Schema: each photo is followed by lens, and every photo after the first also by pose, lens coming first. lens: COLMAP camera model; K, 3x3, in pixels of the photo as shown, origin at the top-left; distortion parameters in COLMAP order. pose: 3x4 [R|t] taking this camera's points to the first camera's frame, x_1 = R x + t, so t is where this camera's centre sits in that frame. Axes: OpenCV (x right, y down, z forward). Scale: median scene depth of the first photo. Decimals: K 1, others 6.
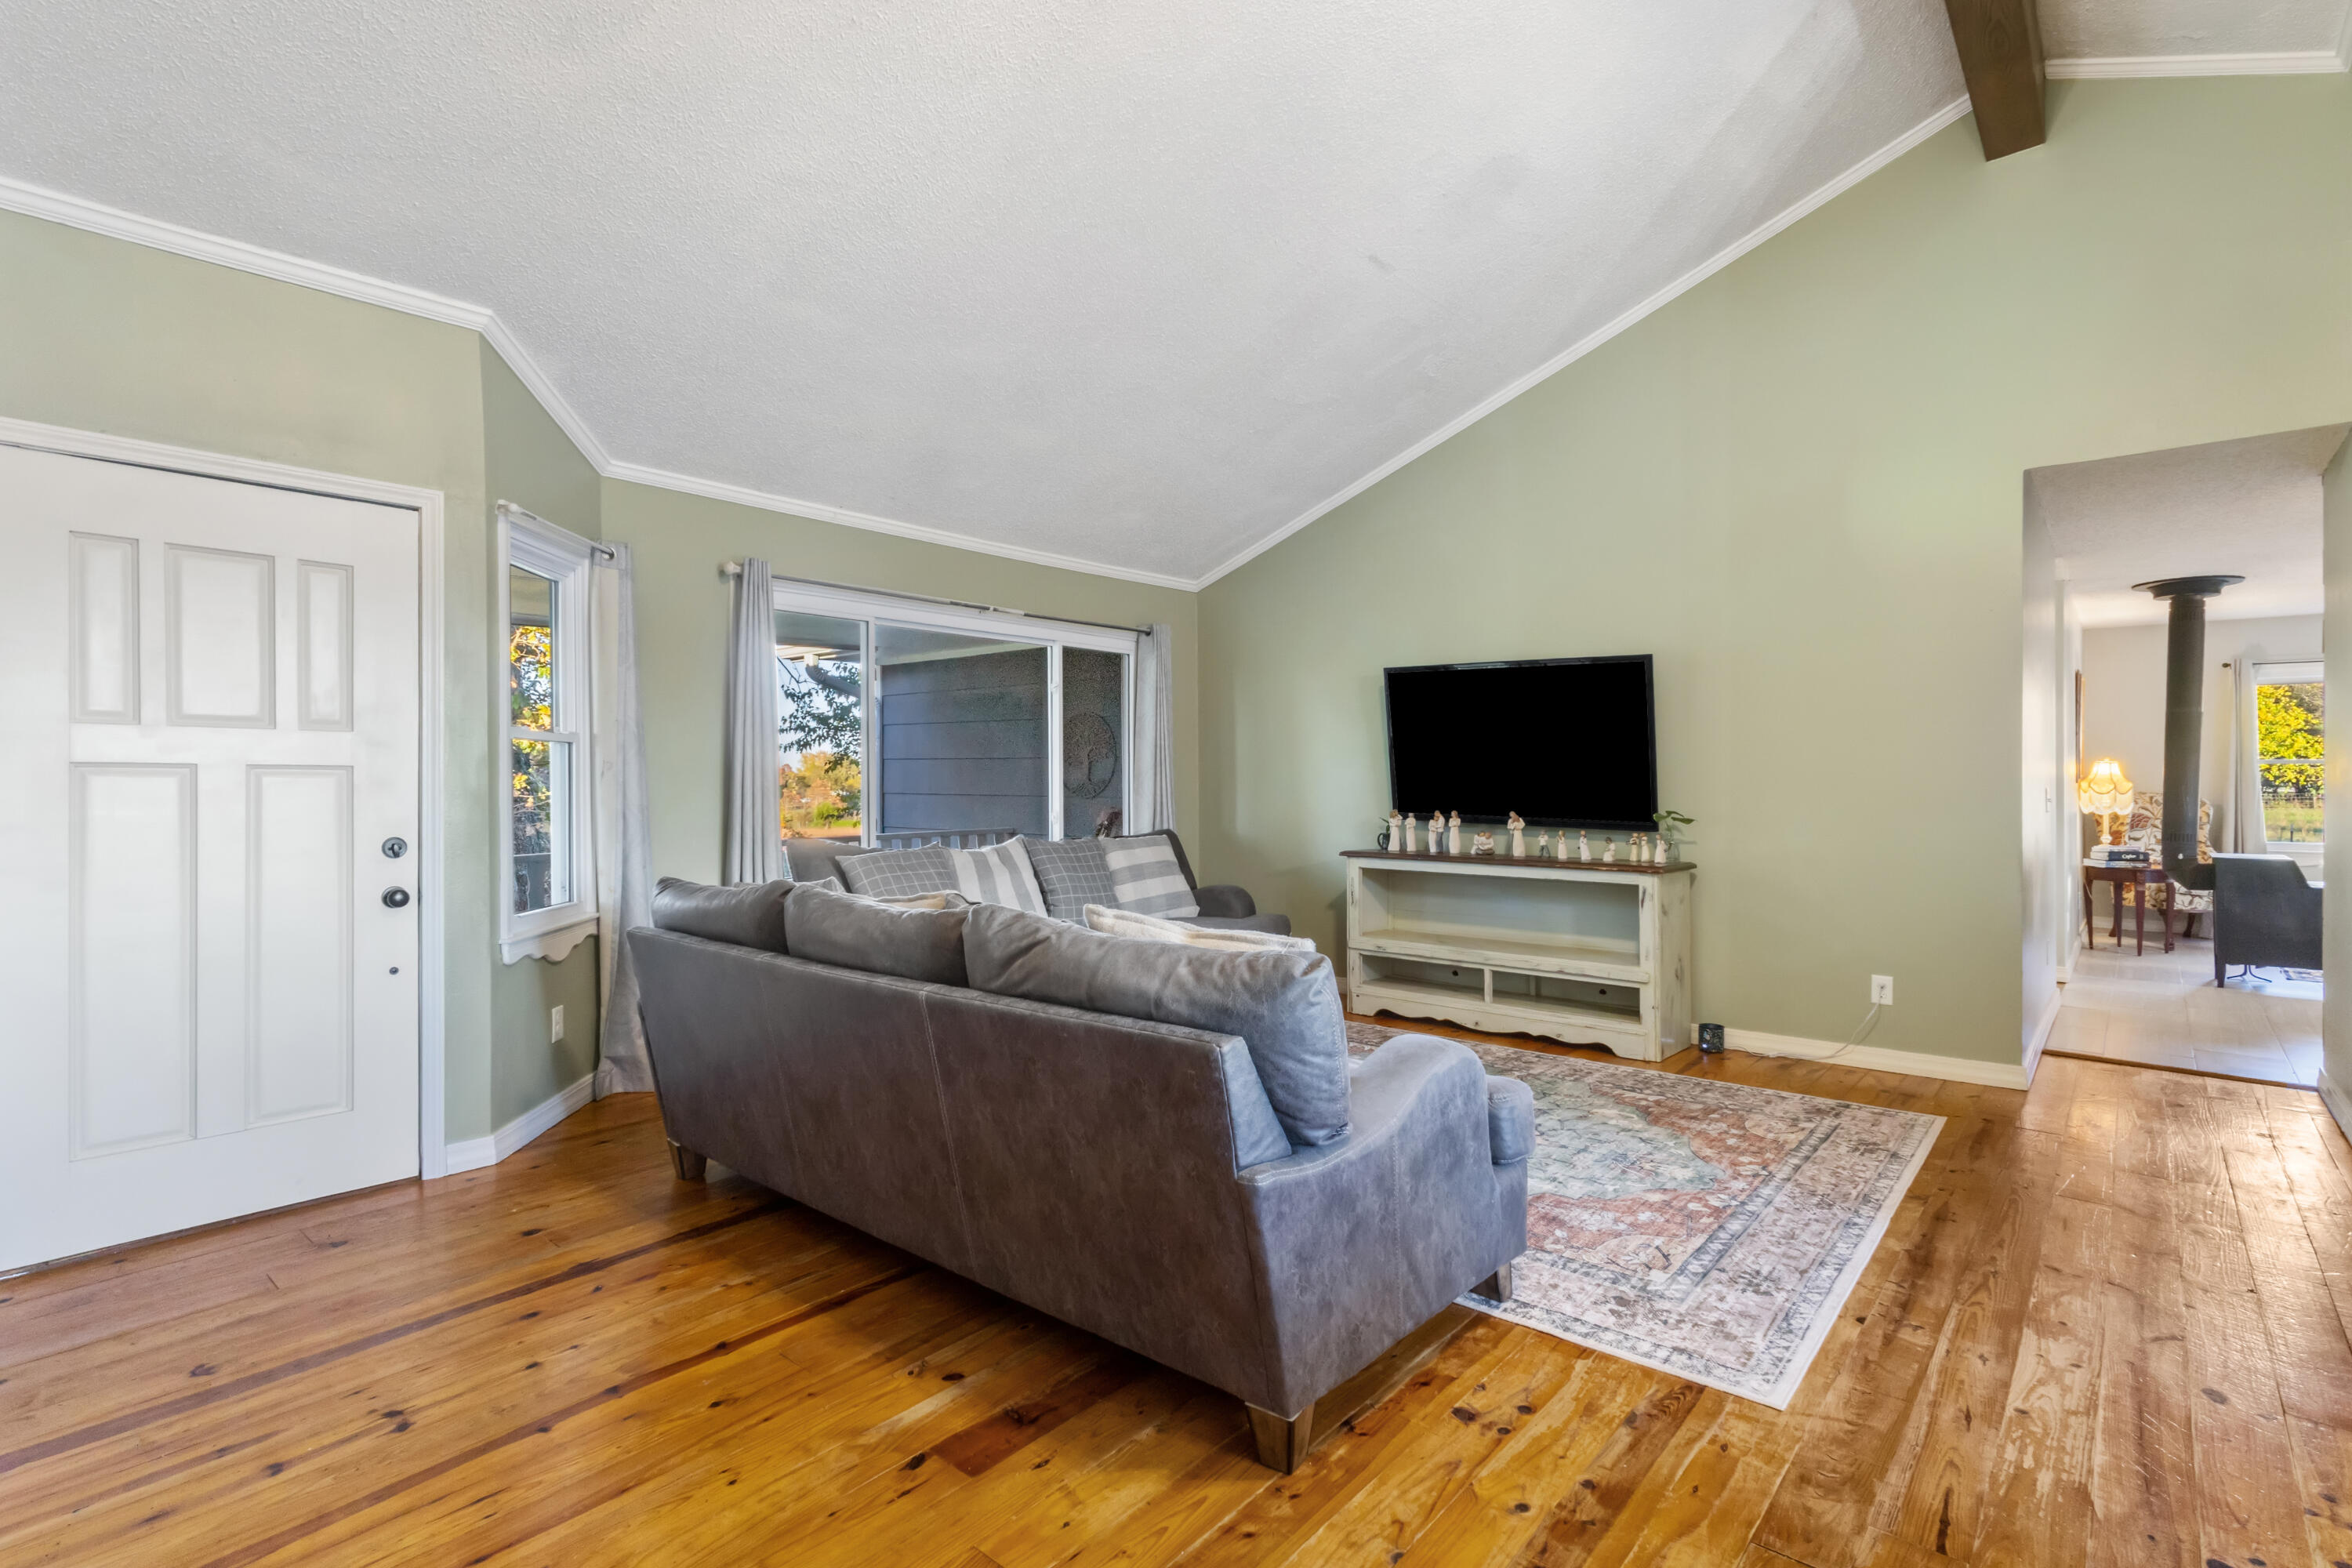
lens RADIAL K [[1137.6, 0, 1173.7], [0, 1137.6, 769.5], [0, 0, 1]] dist [0.011832, 0.001044]
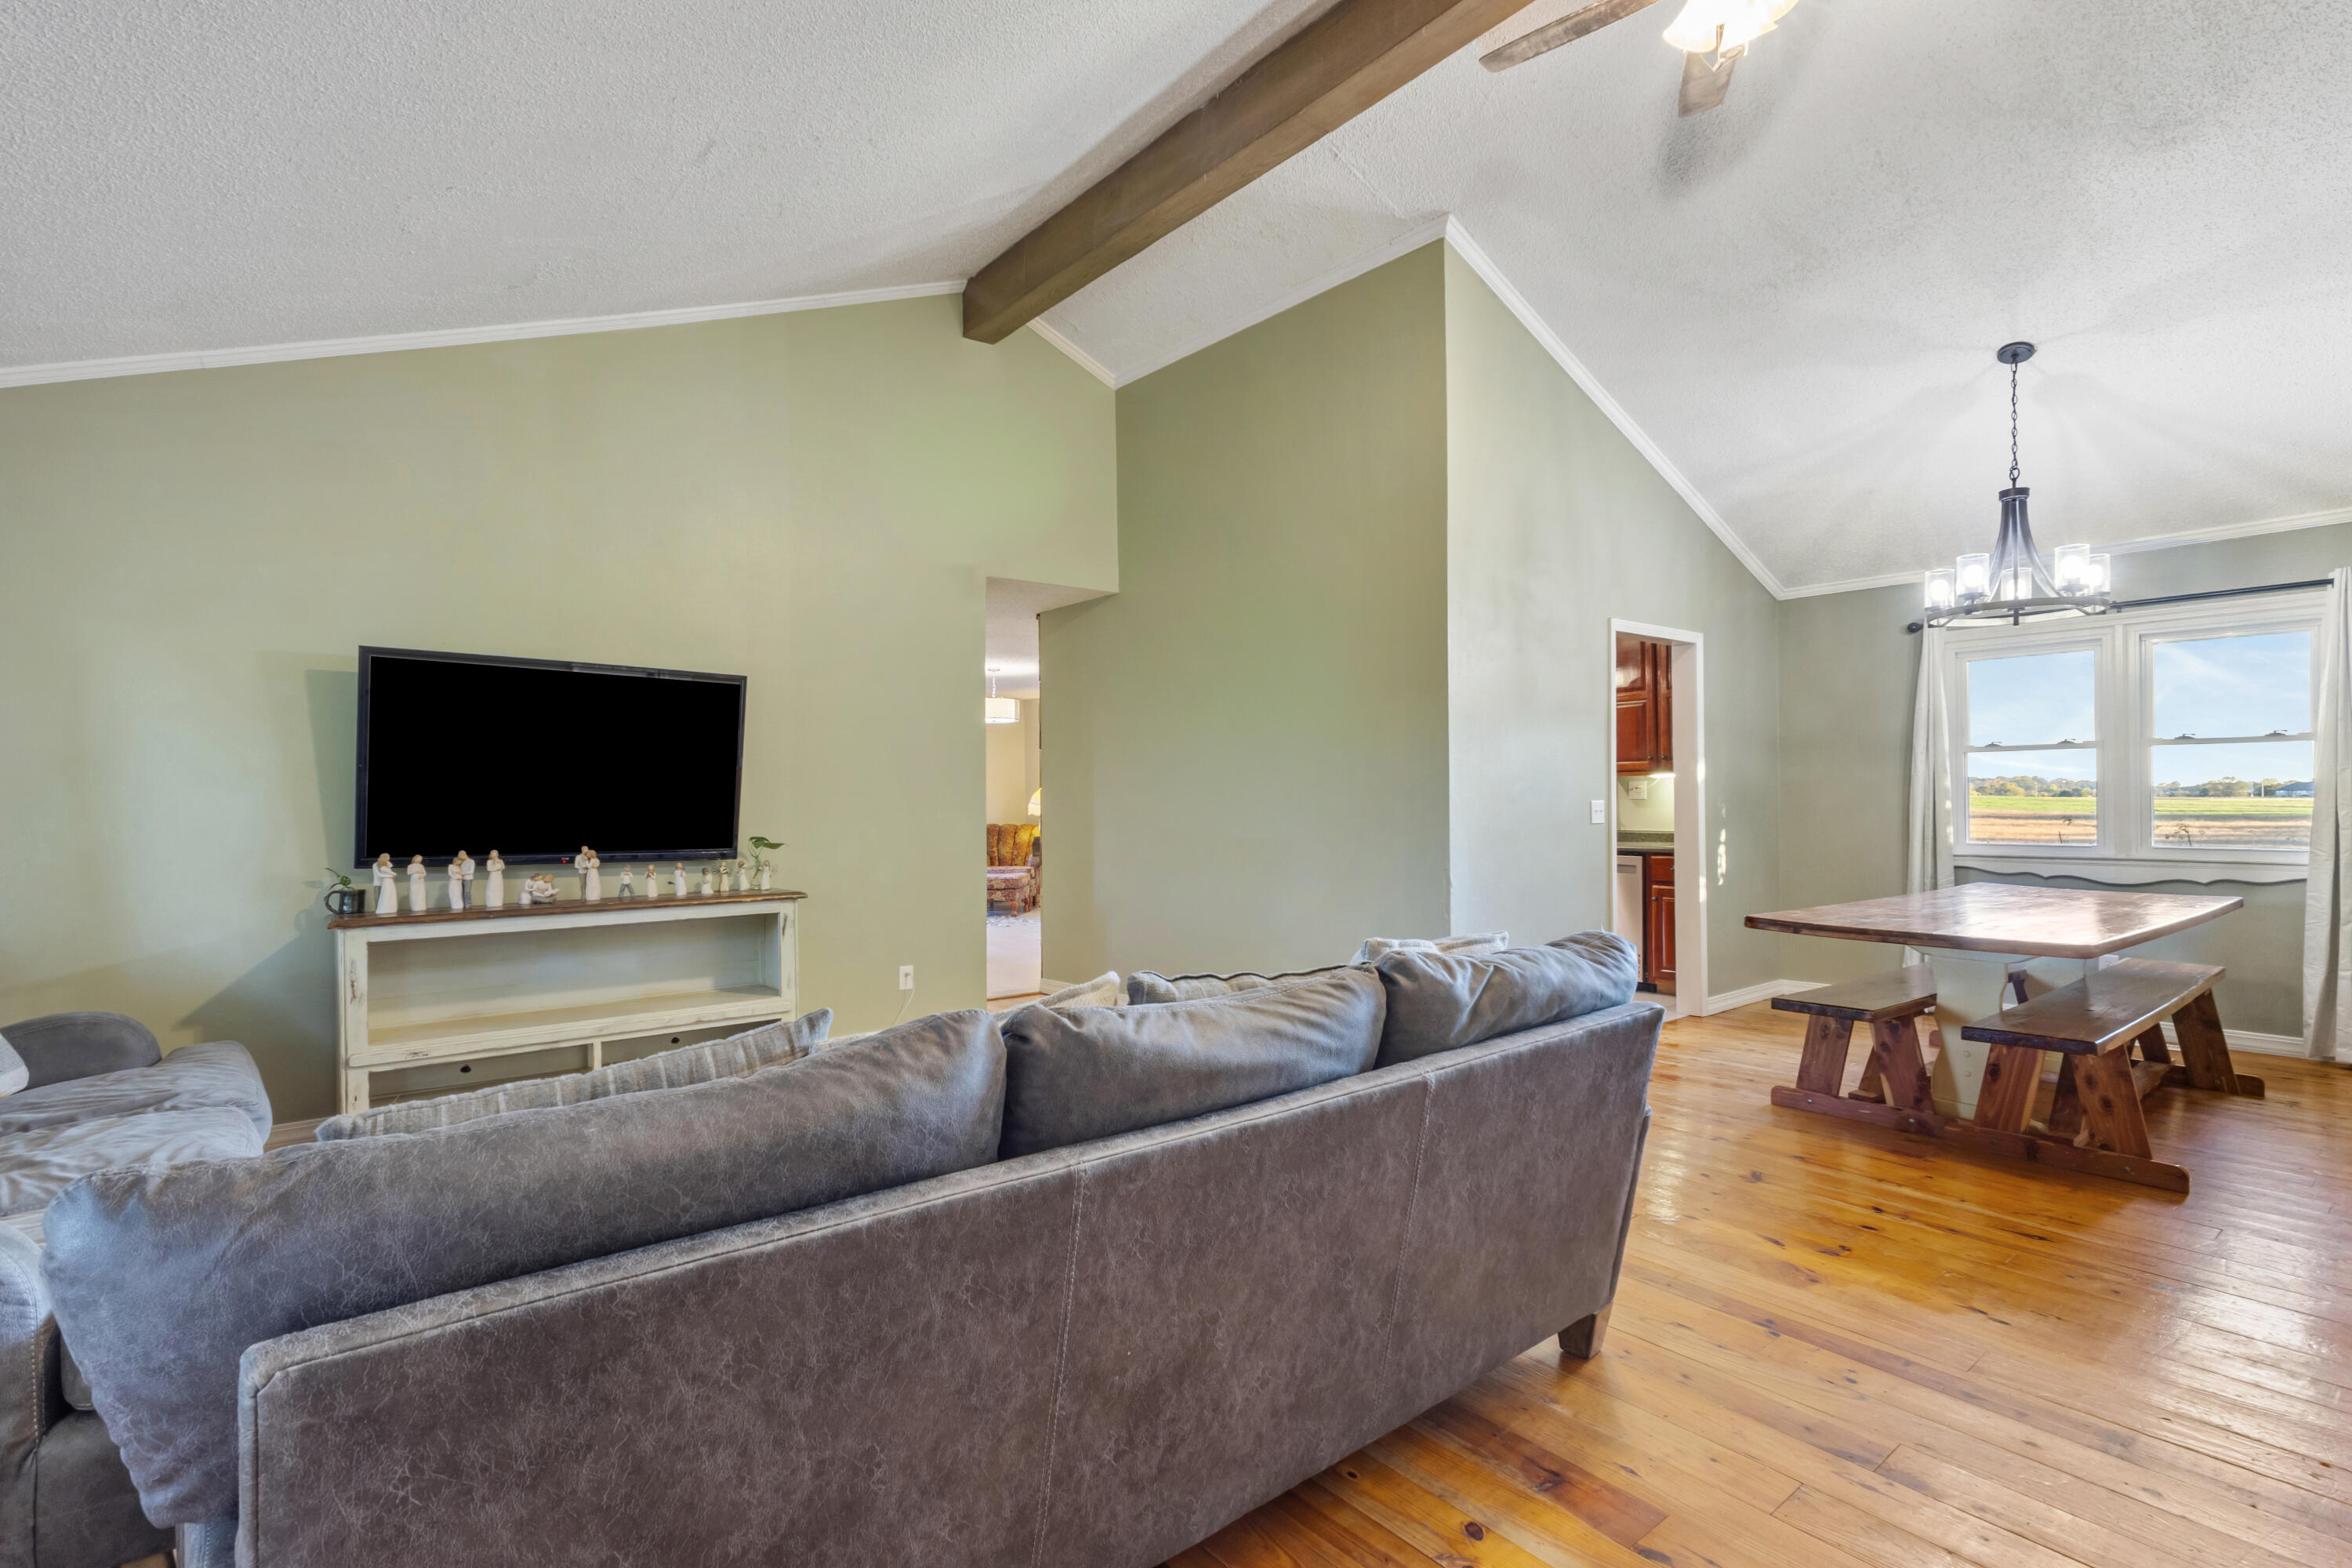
lens RADIAL K [[1121.7, 0, 1176.0], [0, 1121.7, 784.0], [0, 0, 1]] dist [0.013348, -0.000056]
pose [[0.162100, 0.010829, 0.986715, -0.606624], [0.003394, 0.999928, -0.011532, 0.004121], [-0.986768, 0.005218, 0.162052, 0.633874]]
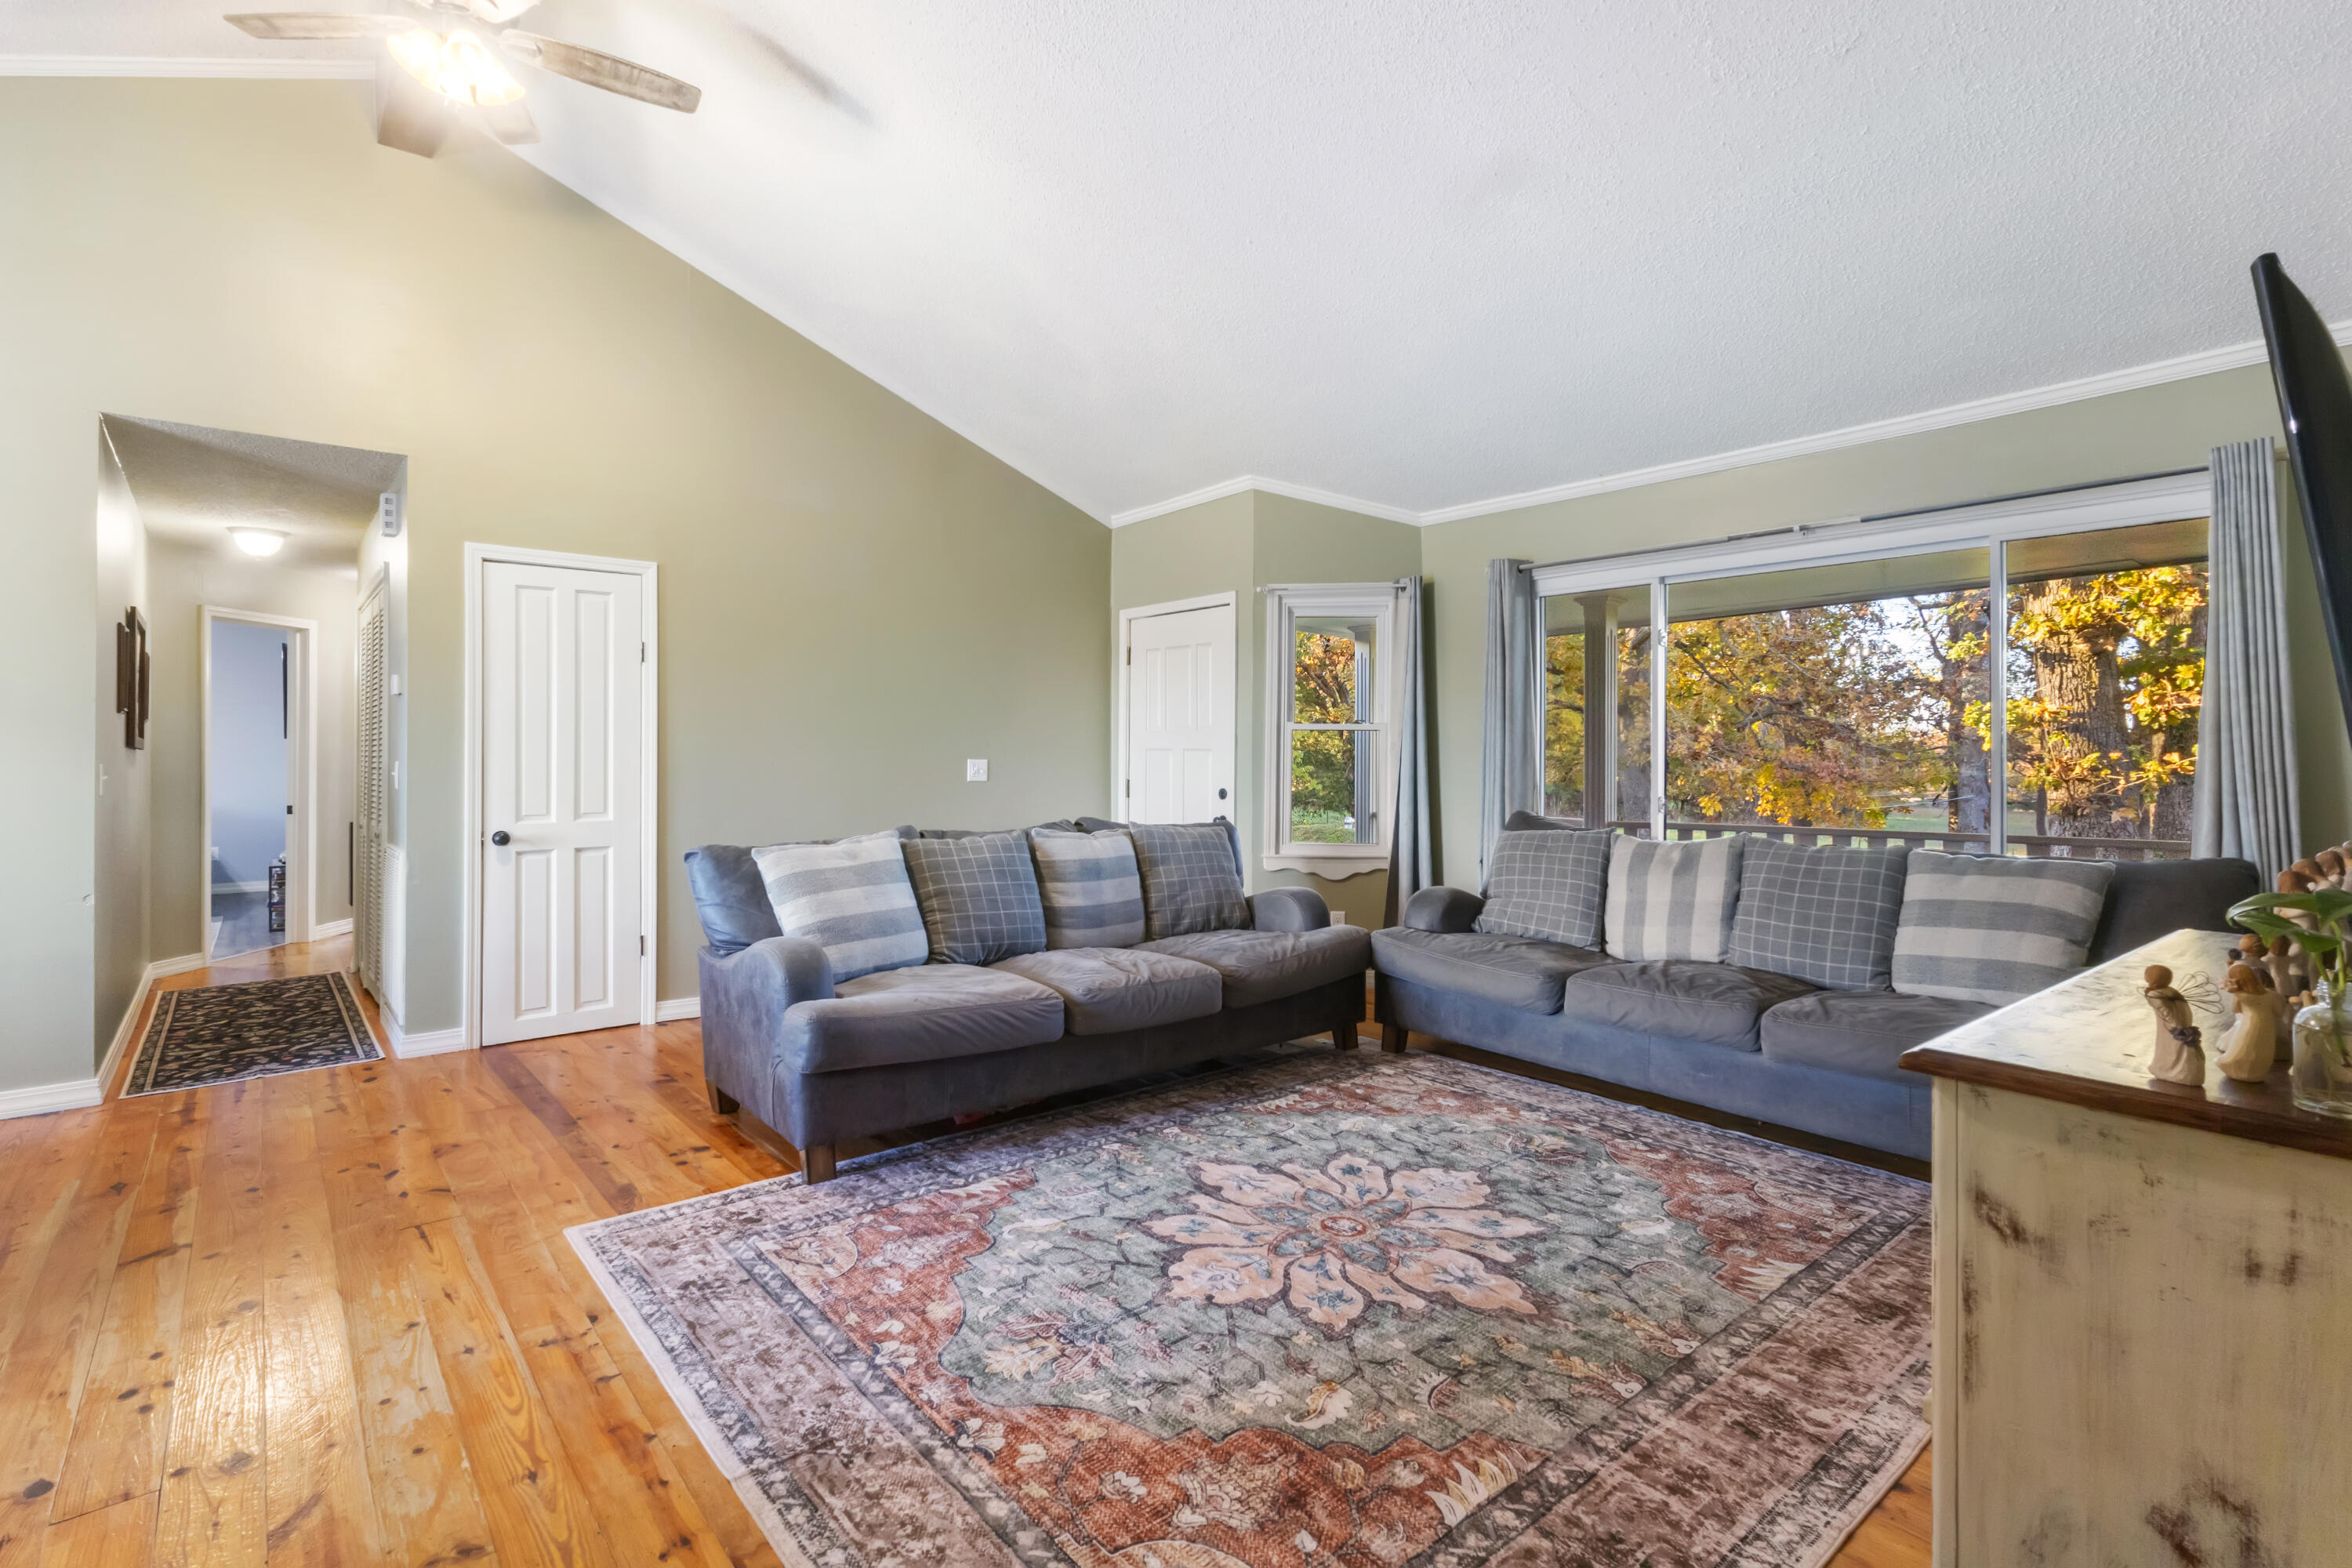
lens RADIAL K [[1103.4, 0, 1157.4], [0, 1103.4, 767.4], [0, 0, 1]] dist [0.012941, -0.000235]
pose [[-0.181011, 0.009595, -0.983434, 0.914604], [0.008663, 0.999929, 0.008161, 0.009404], [0.983443, -0.007042, -0.181082, 1.050409]]
